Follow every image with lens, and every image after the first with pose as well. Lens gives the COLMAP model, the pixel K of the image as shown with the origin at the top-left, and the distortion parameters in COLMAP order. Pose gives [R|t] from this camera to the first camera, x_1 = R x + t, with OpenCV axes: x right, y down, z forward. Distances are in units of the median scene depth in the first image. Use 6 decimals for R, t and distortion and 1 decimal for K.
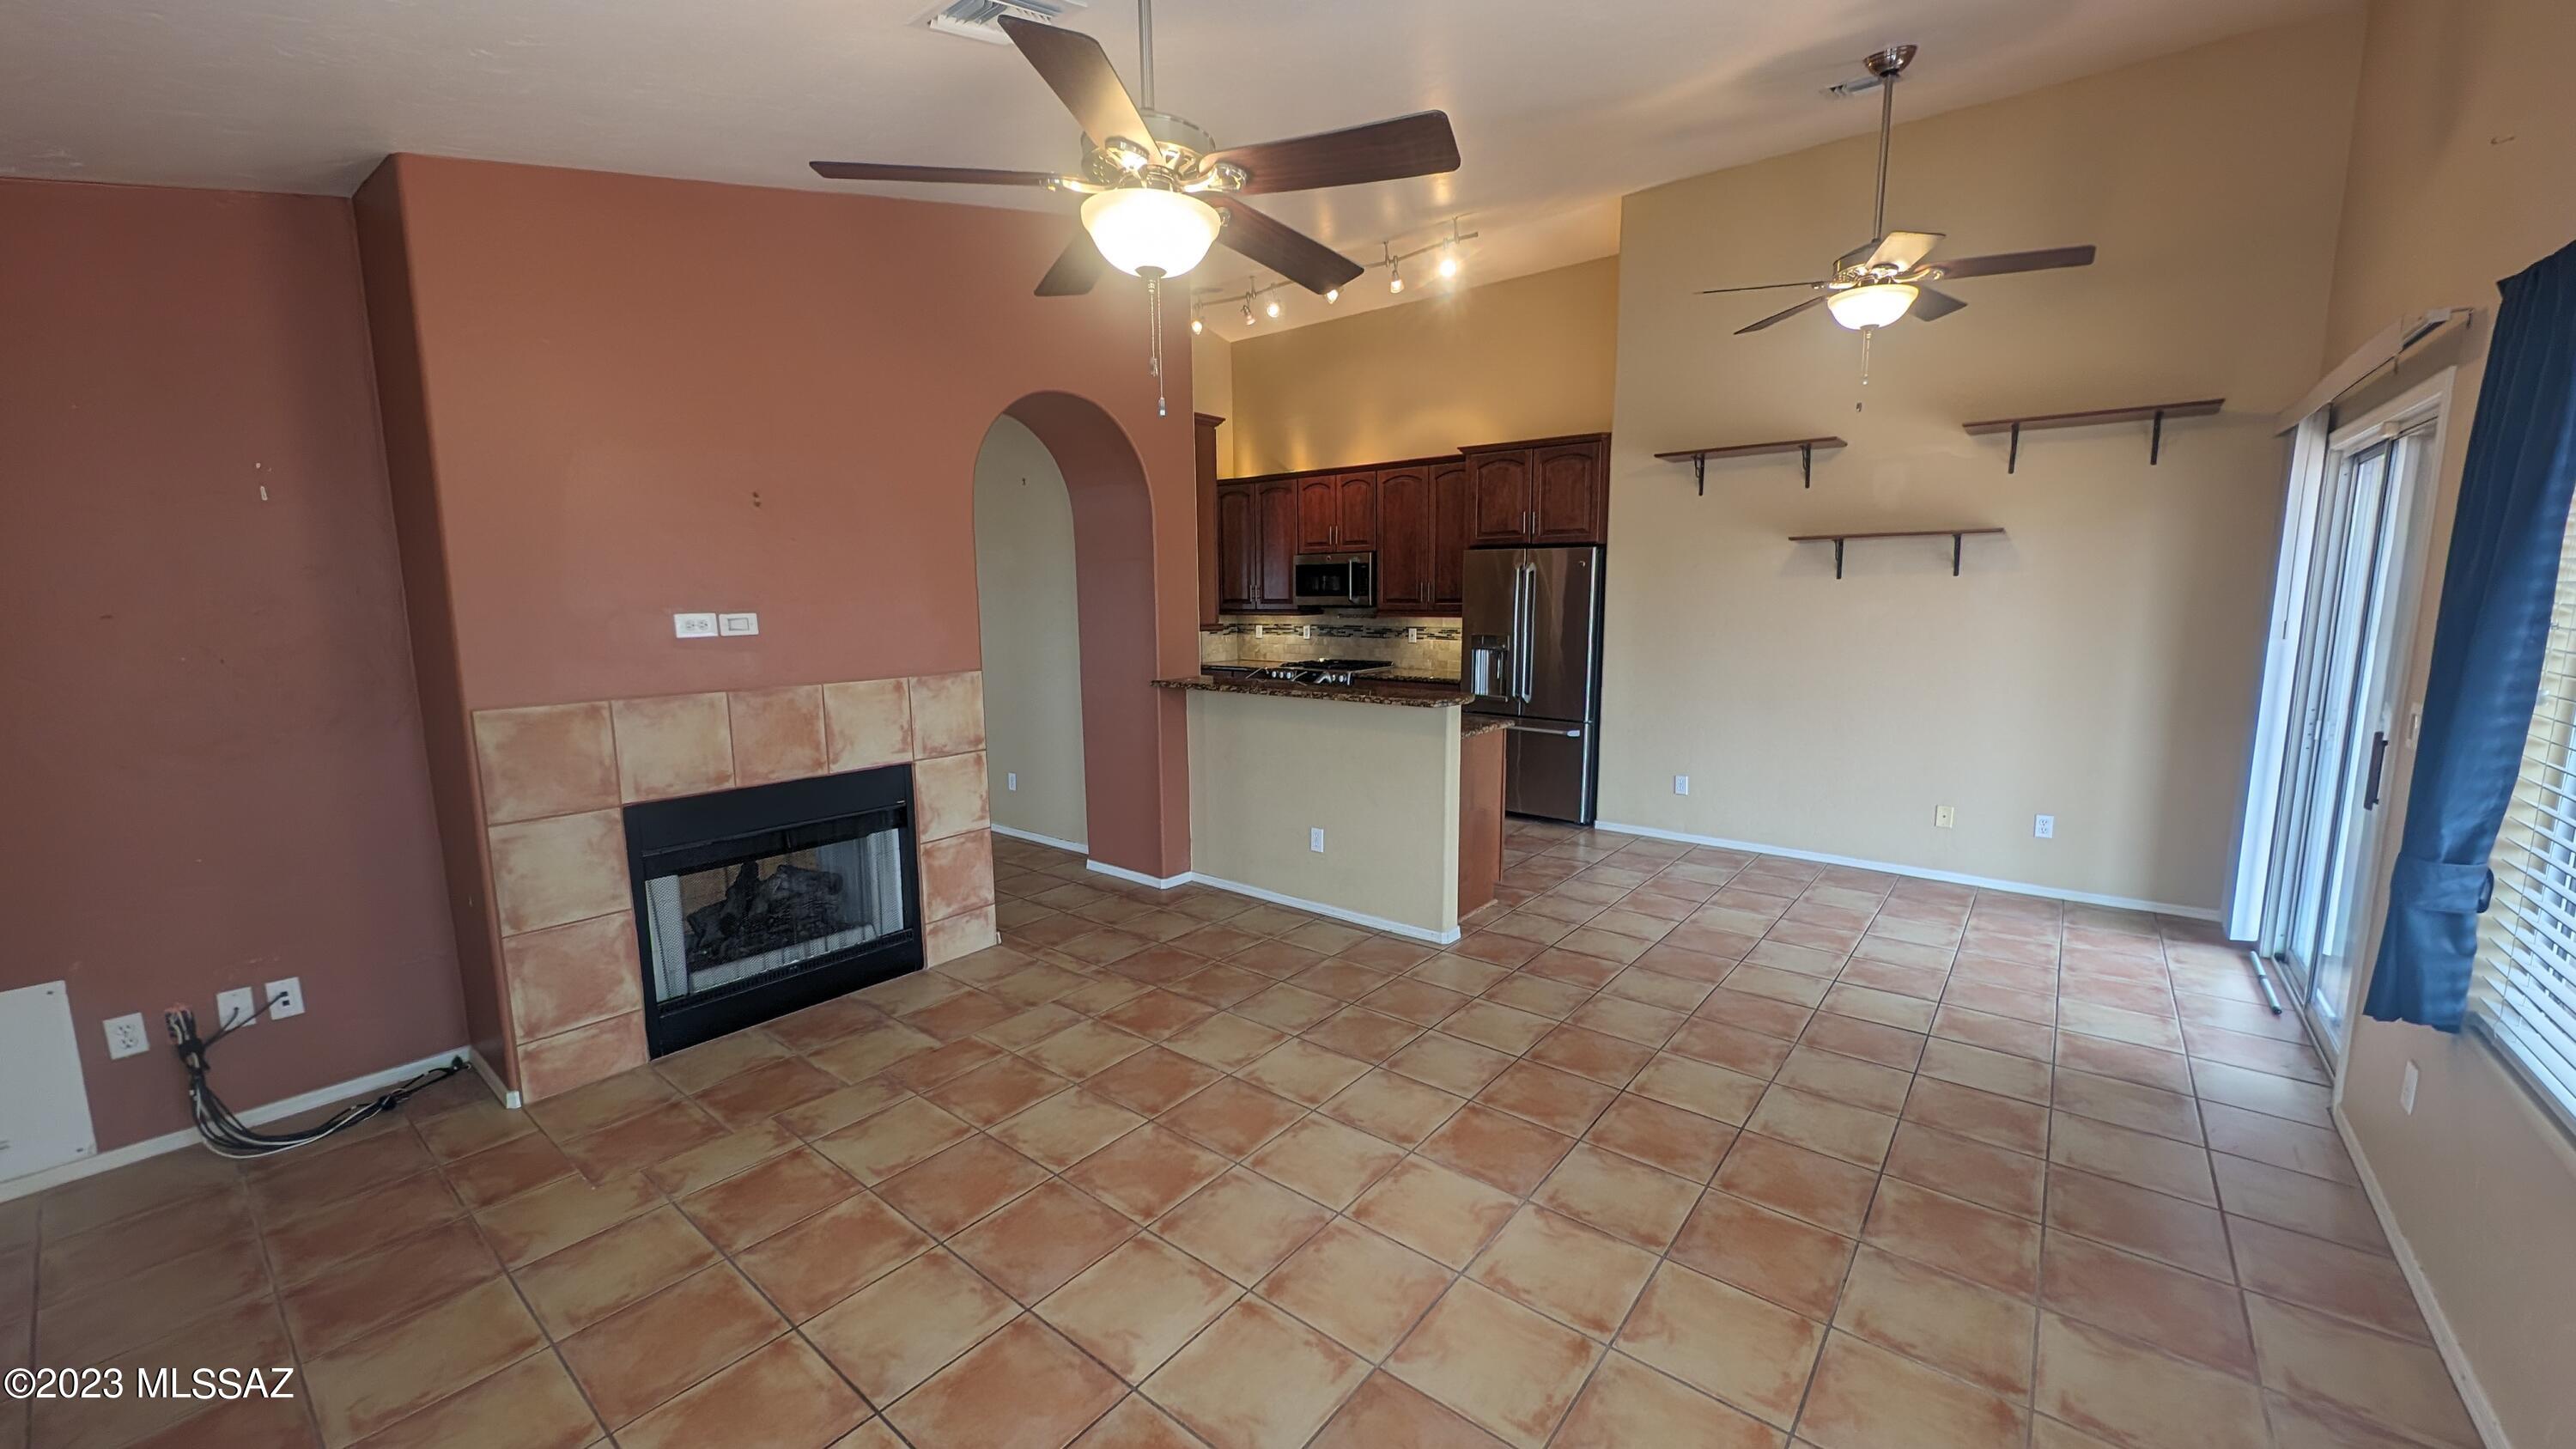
lens RADIAL K [[967.4, 0, 1284.6], [0, 967.4, 726.1], [0, 0, 1]] dist [0.019038, -0.010657]
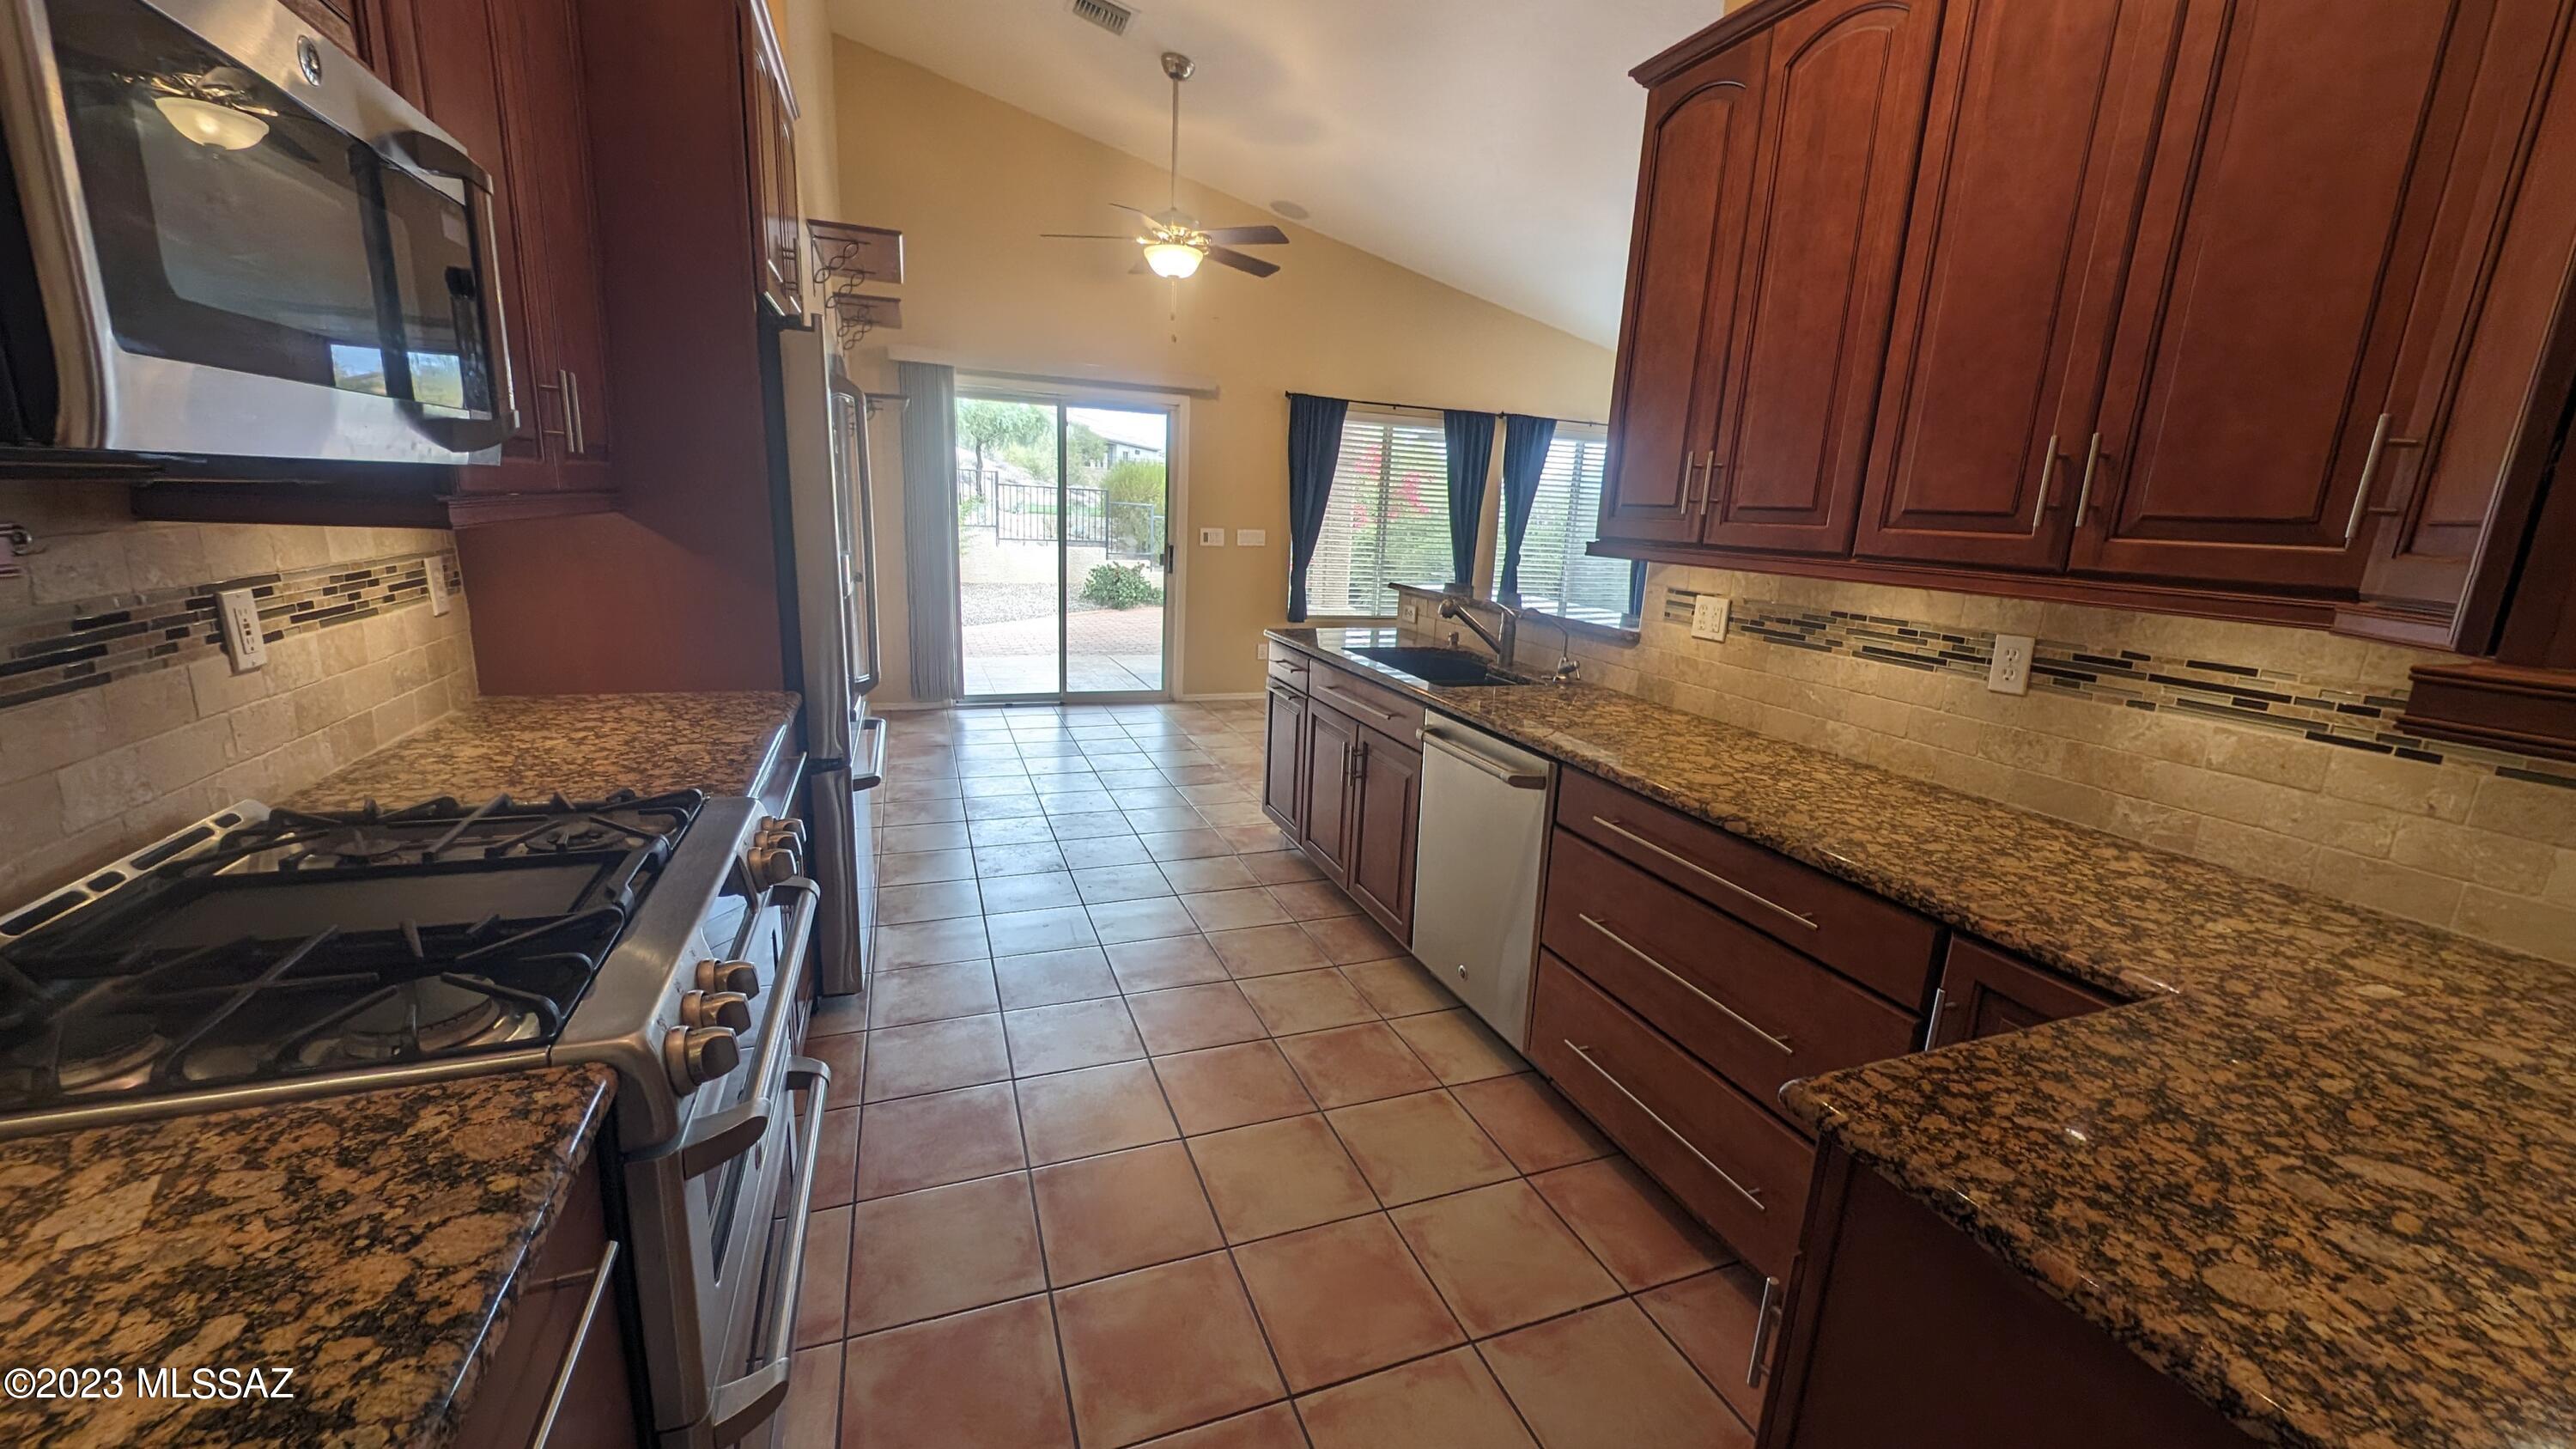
lens RADIAL K [[967.4, 0, 1284.6], [0, 967.4, 726.1], [0, 0, 1]] dist [0.019038, -0.010657]
pose [[-0.863035, -0.143713, 0.484269, -0.251031], [0.032396, 0.940956, 0.336975, -0.260247], [-0.504103, 0.306510, -0.807423, 2.084878]]
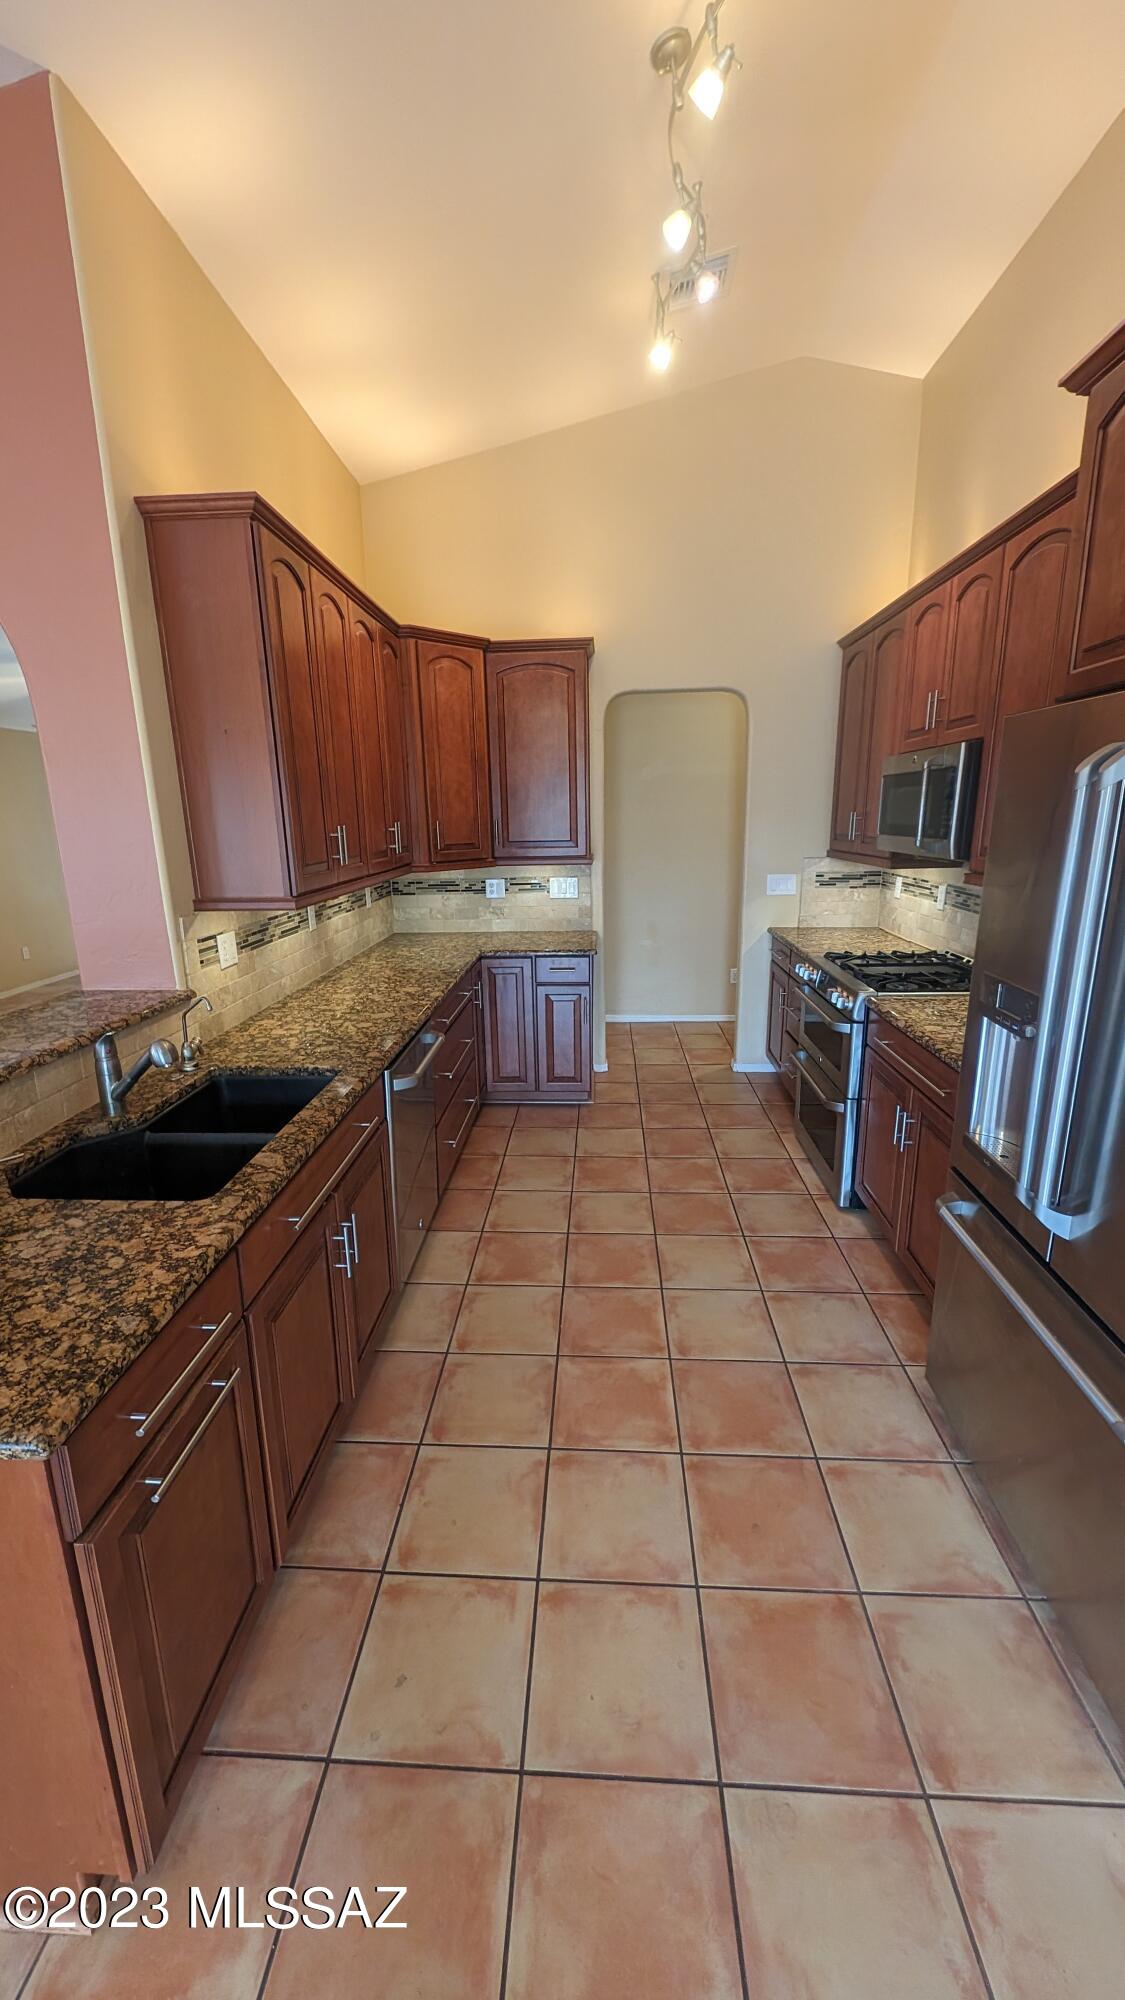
lens RADIAL K [[750.3, 0, 561.2], [0, 750.3, 995.8], [0, 0, 1]] dist [0.018864, -0.009728]
pose [[0.585488, 0.191420, -0.787758, 0.533015], [-0.102298, 0.981401, 0.162443, -0.192022], [0.804201, -0.014522, 0.594180, 1.209970]]
